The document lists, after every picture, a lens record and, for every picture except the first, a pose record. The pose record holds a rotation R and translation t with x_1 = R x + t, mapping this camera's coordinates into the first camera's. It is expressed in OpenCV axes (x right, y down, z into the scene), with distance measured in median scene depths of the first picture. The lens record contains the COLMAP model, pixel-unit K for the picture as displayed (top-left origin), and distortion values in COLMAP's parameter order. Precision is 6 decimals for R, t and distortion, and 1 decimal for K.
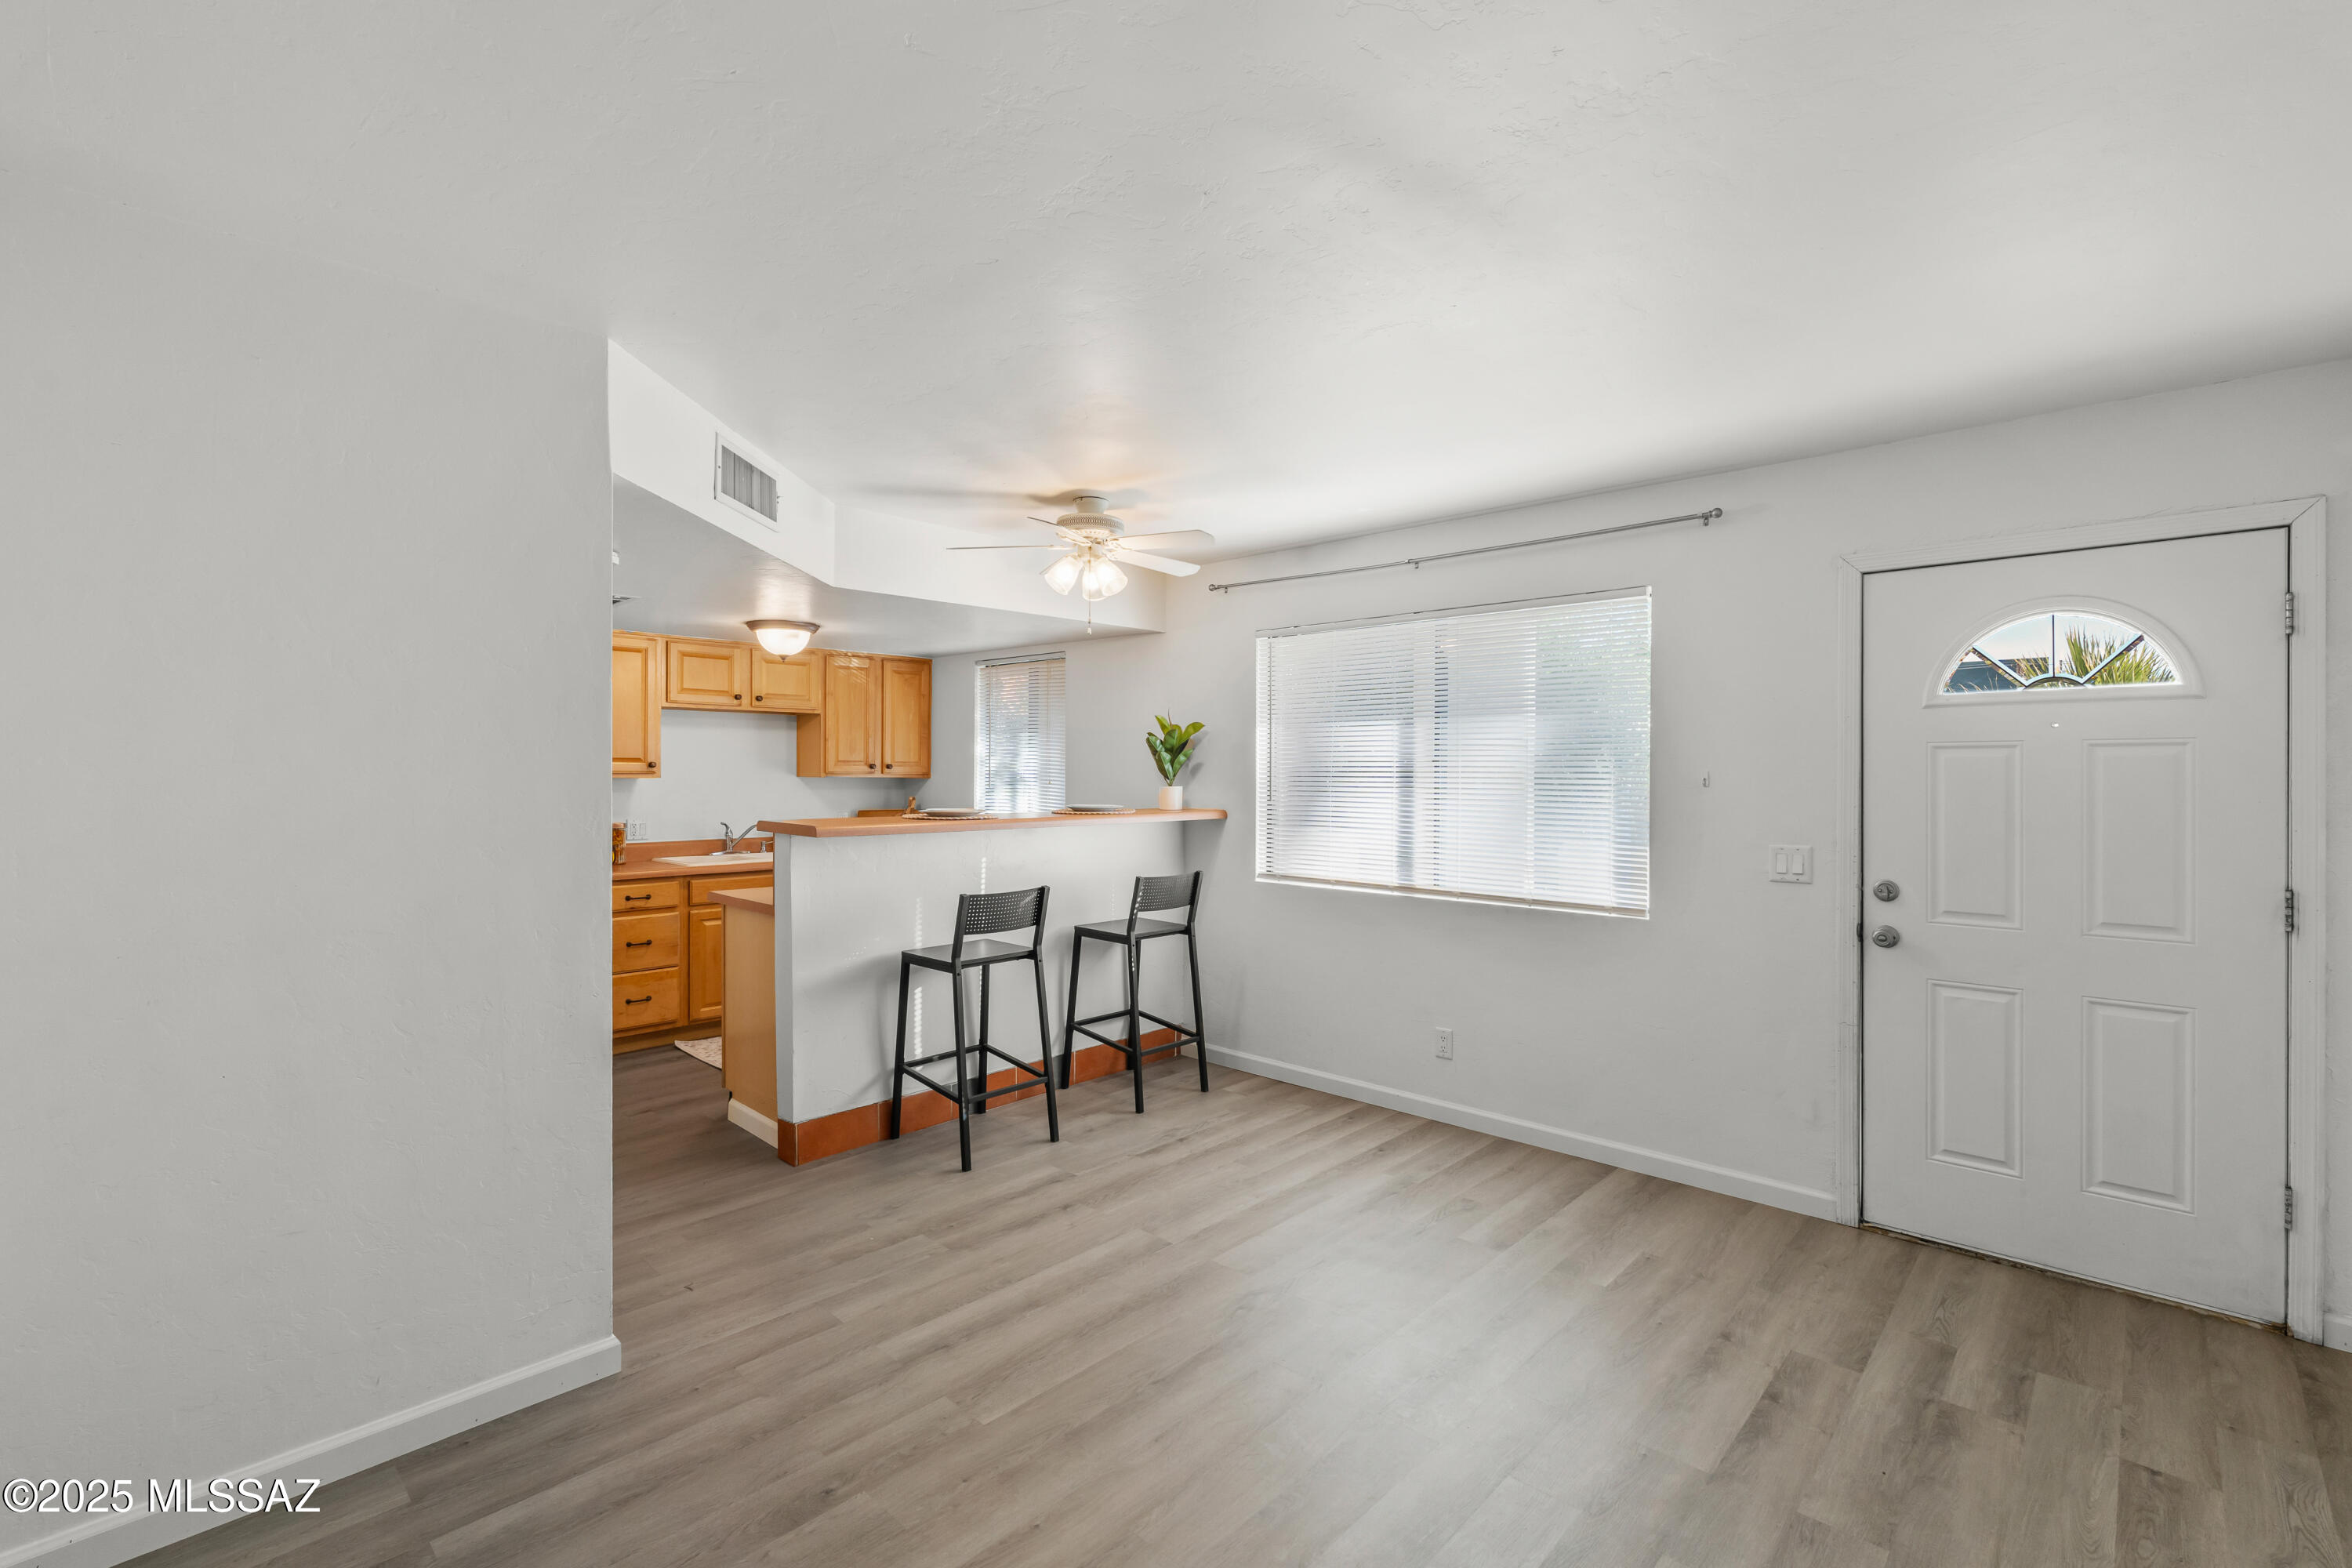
lens RADIAL K [[1027.7, 0, 1164.1], [0, 1027.7, 773.5], [0, 0, 1]] dist [-0.008052, 0.000830]
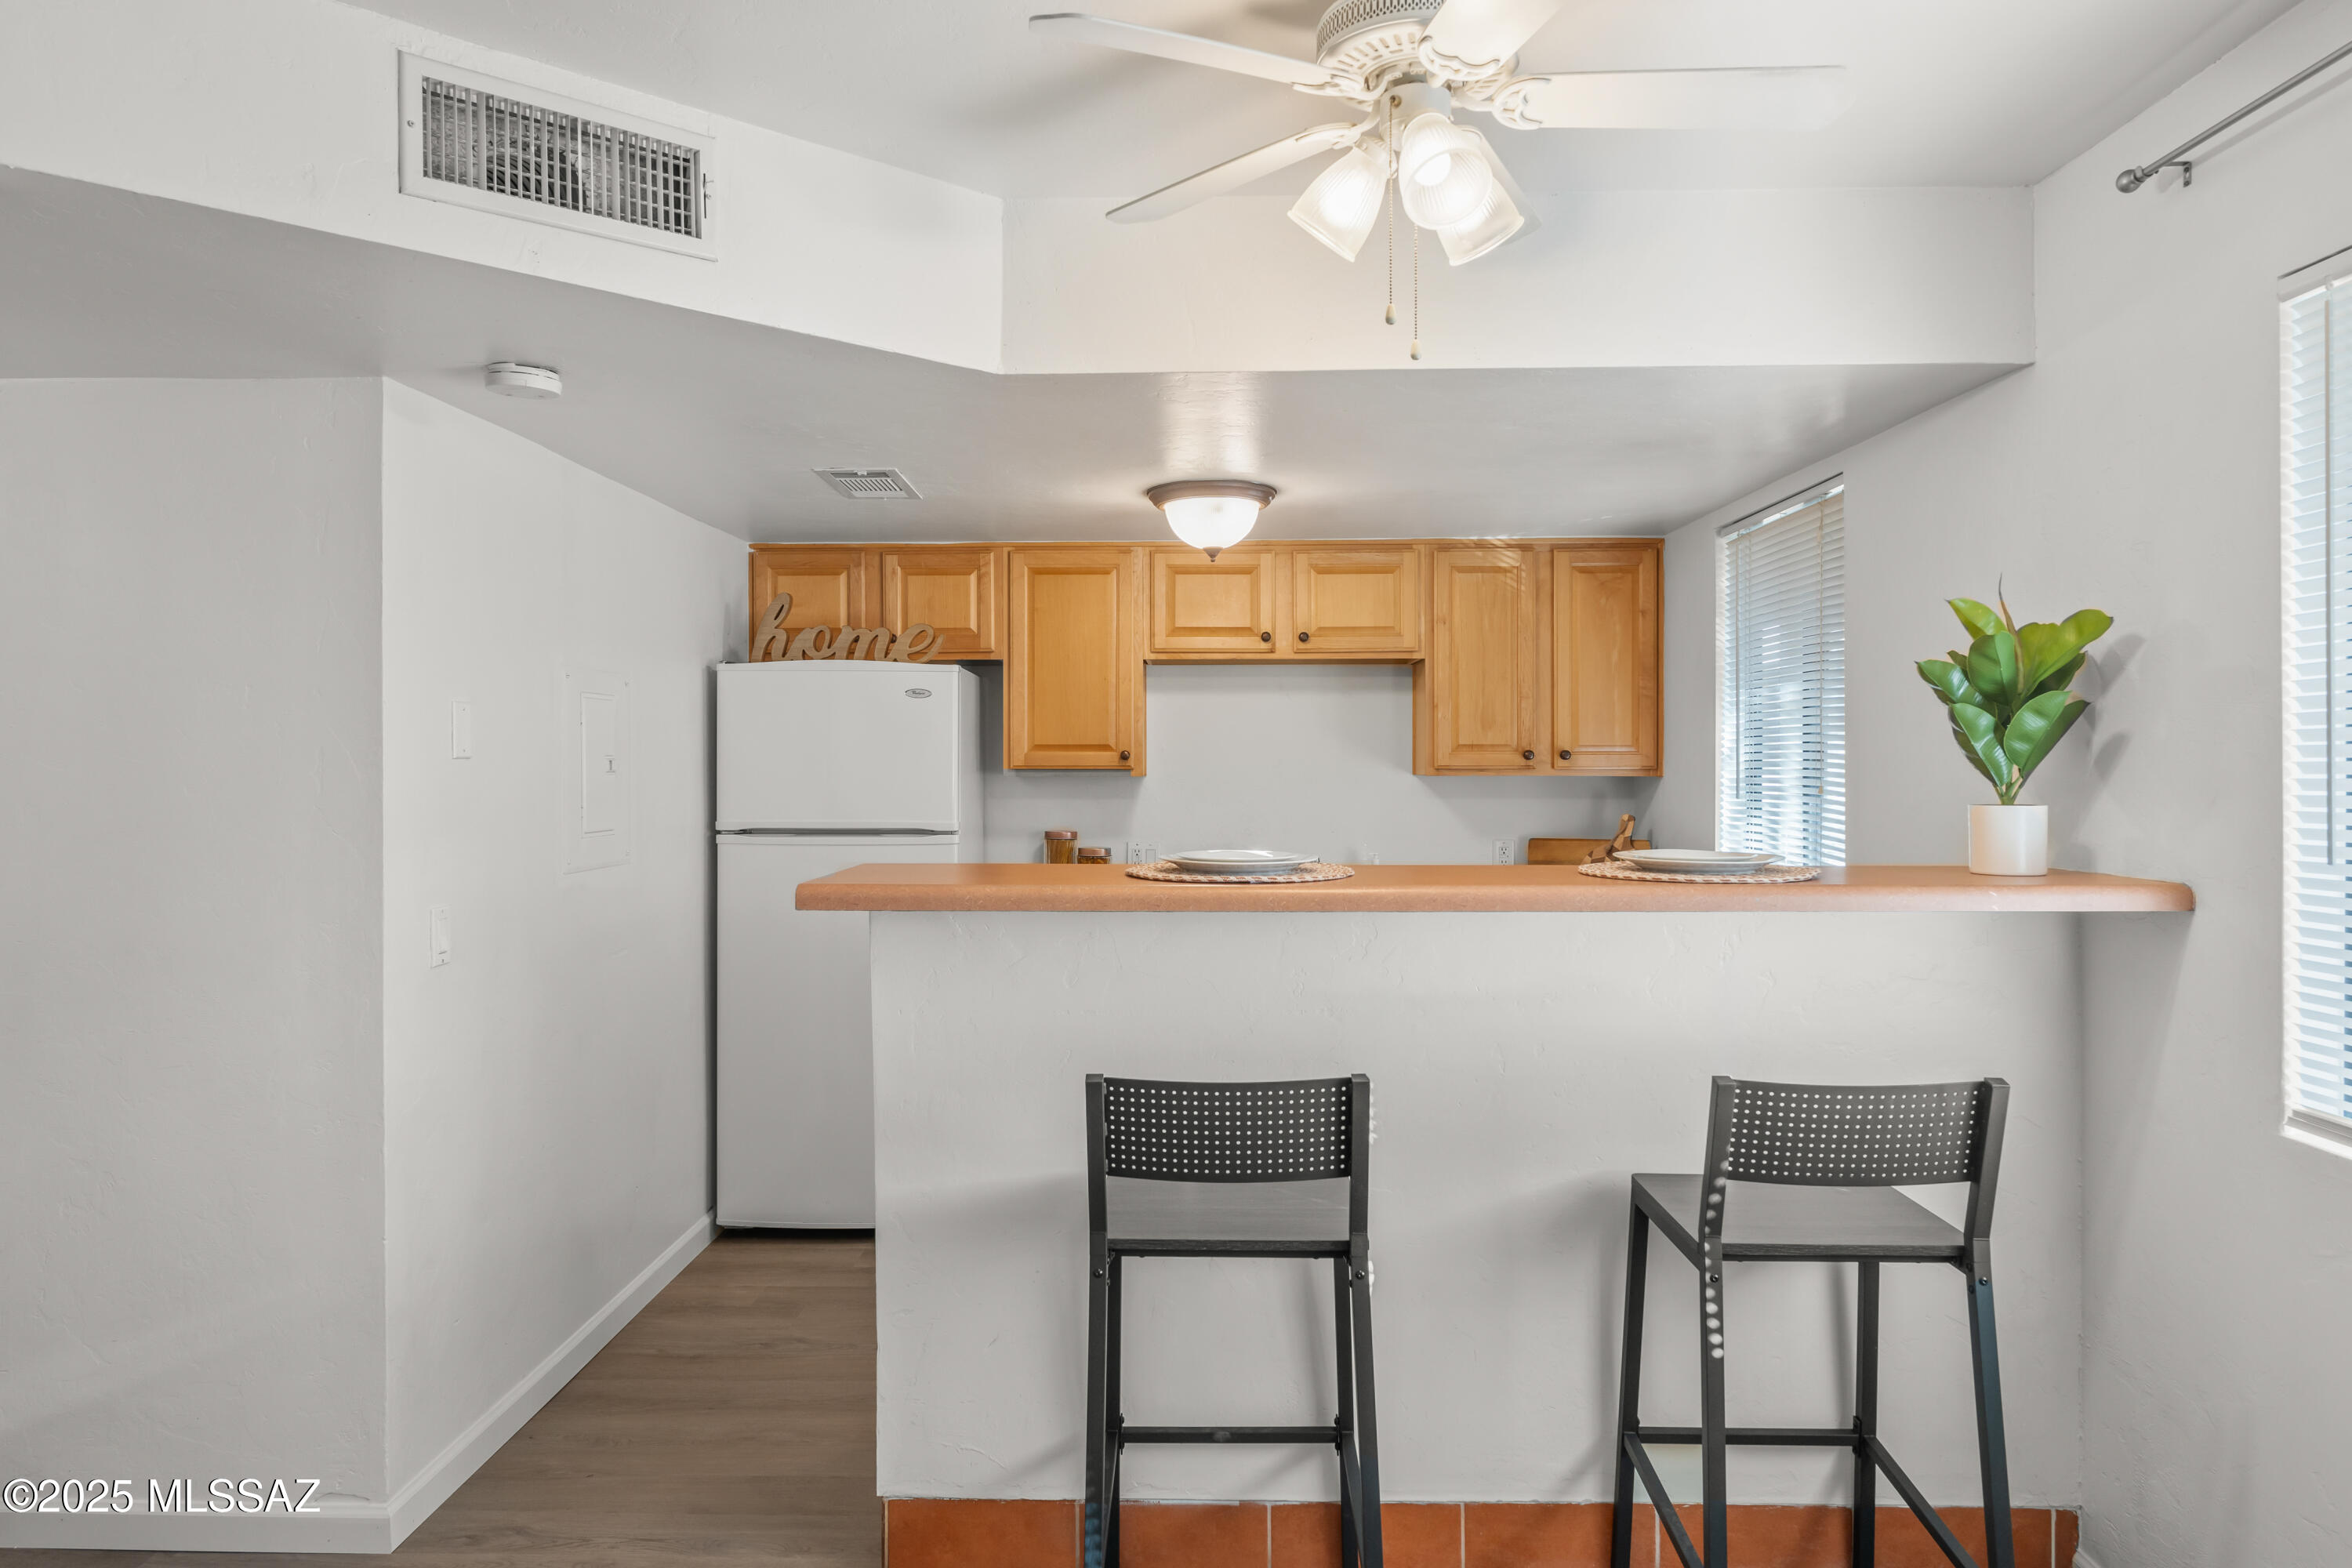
lens RADIAL K [[1447.6, 0, 1167.8], [0, 1447.6, 766.2], [0, 0, 1]] dist [-0.006227, -0.003131]
pose [[0.670623, -0.003603, -0.741790, 0.175421], [0.002564, 0.999993, -0.002539, 0.000352], [0.741794, -0.000199, 0.670628, 0.477908]]
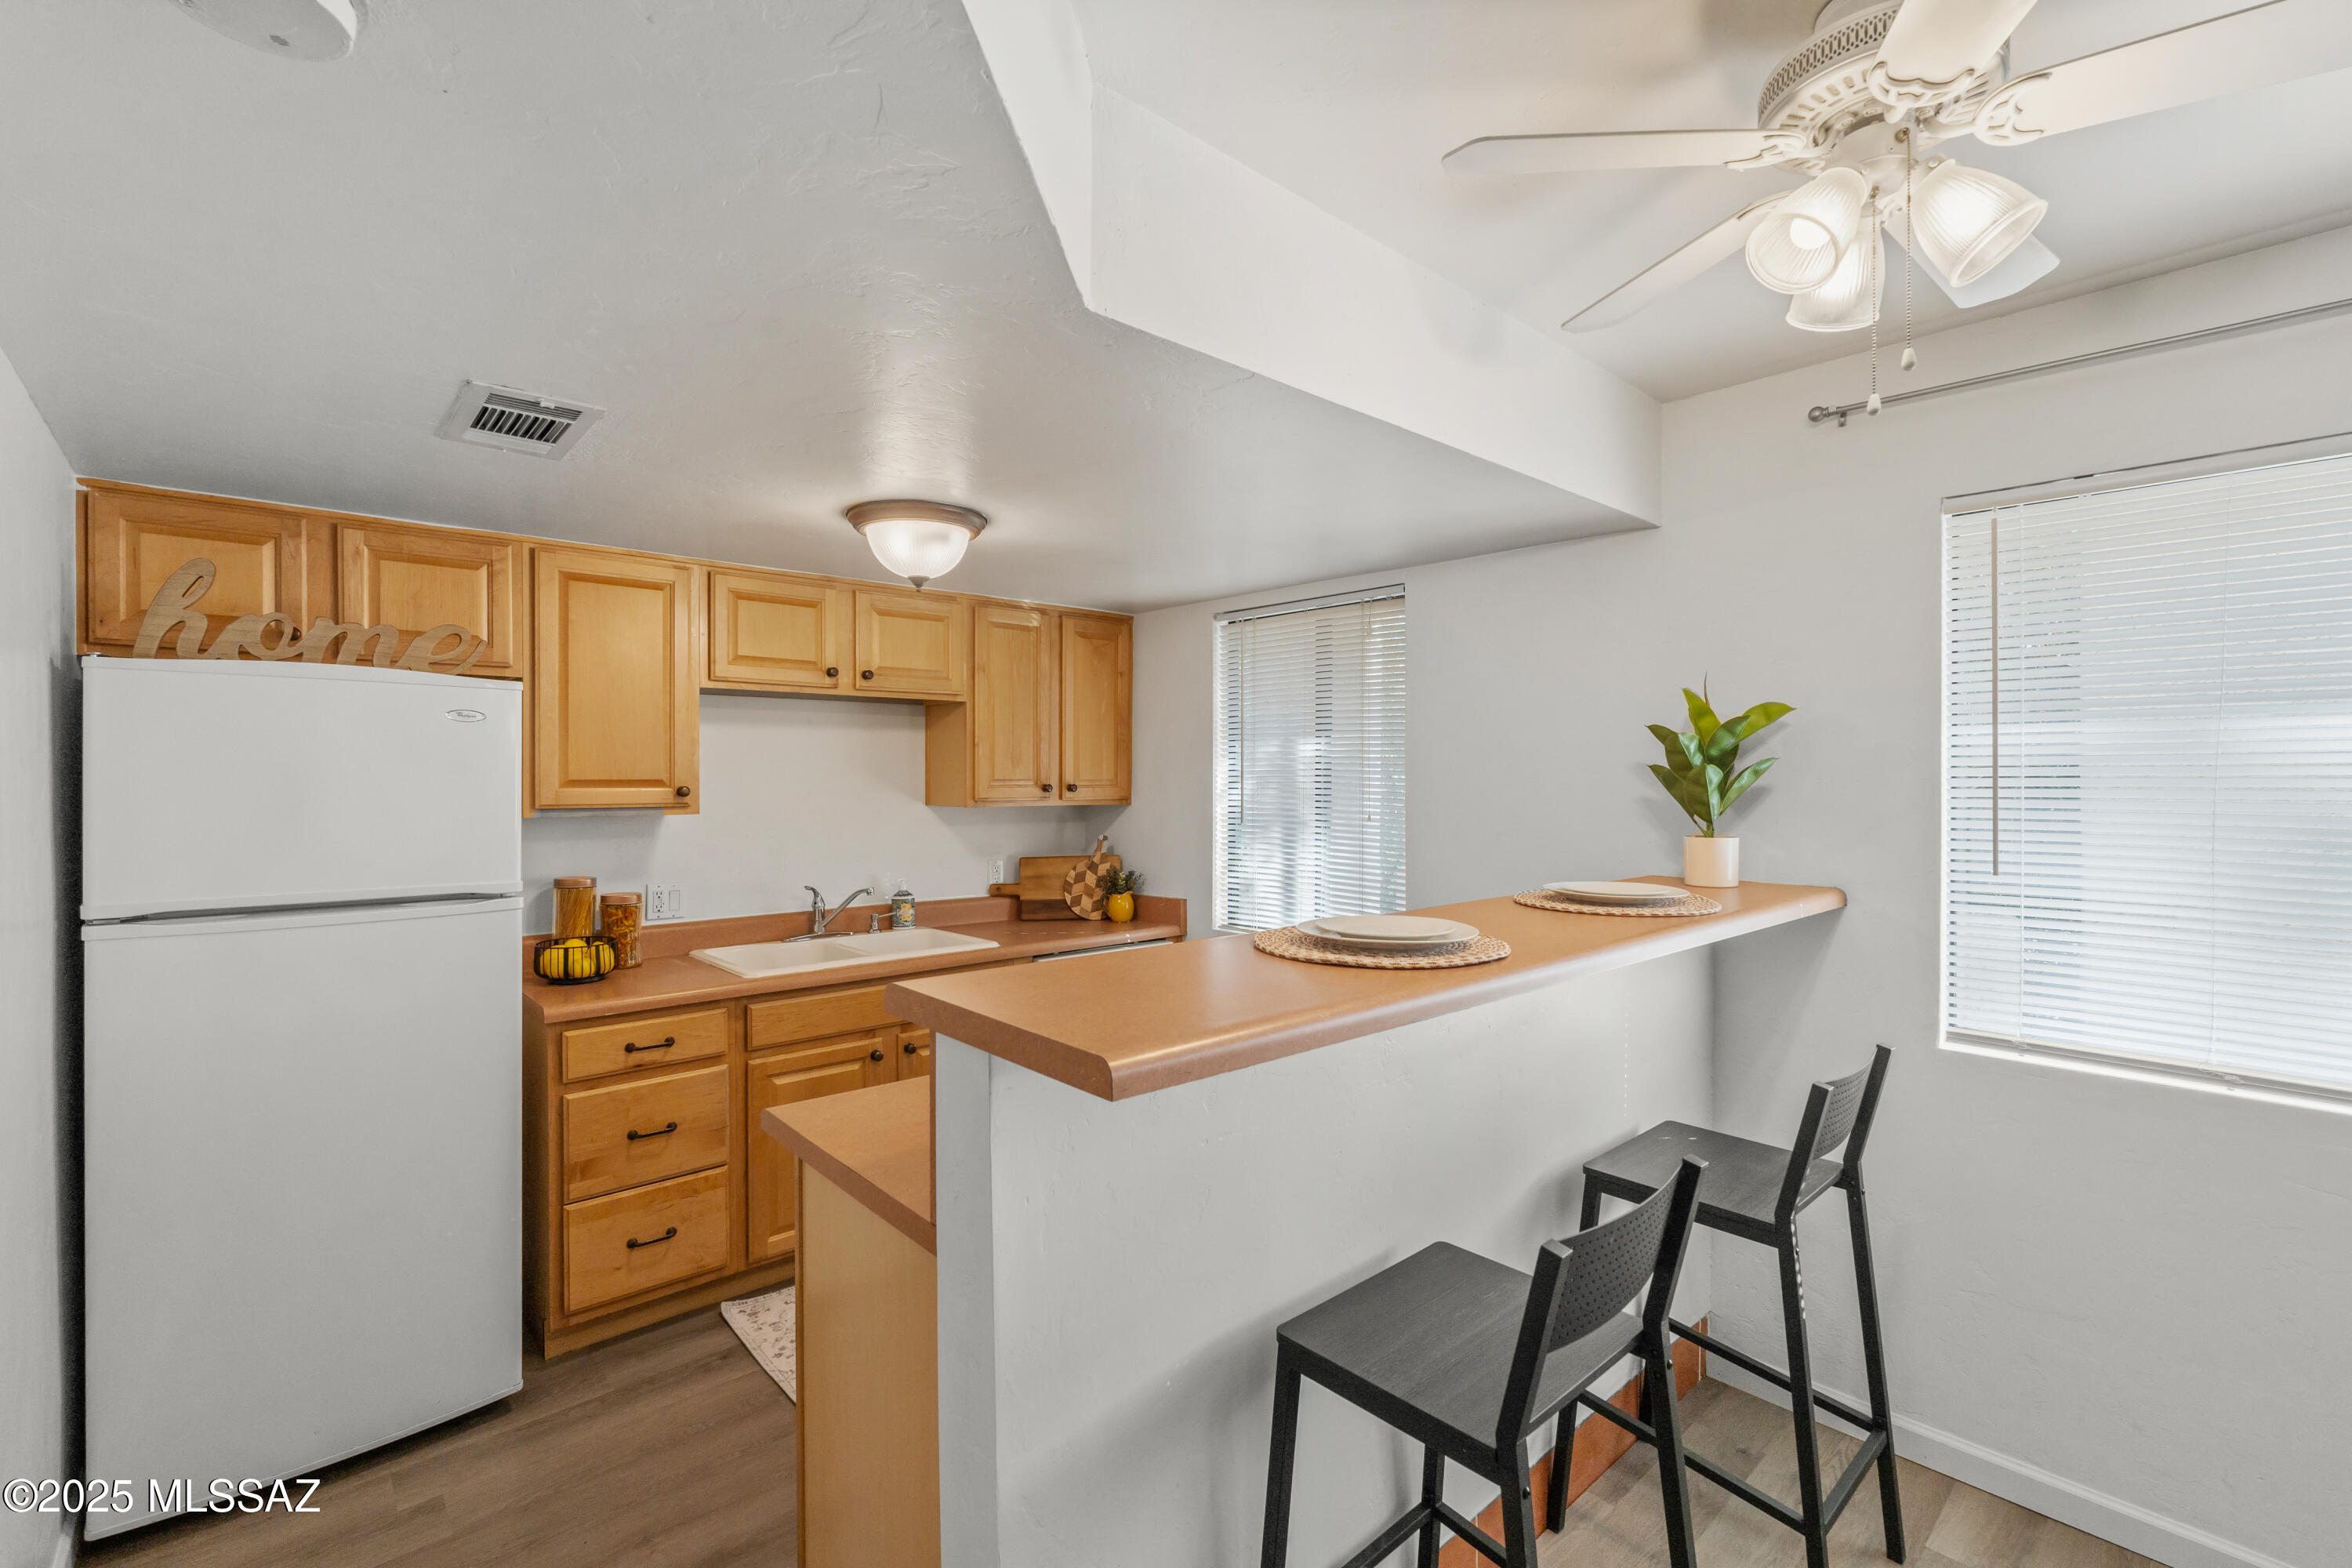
lens RADIAL K [[1027.7, 0, 1169.0], [0, 1027.7, 781.2], [0, 0, 1]] dist [-0.008052, 0.000830]
pose [[0.996796, -0.004101, -0.079884, -0.208027], [0.004341, 0.999987, 0.002831, -0.015841], [0.079872, -0.003168, 0.996800, 0.506671]]
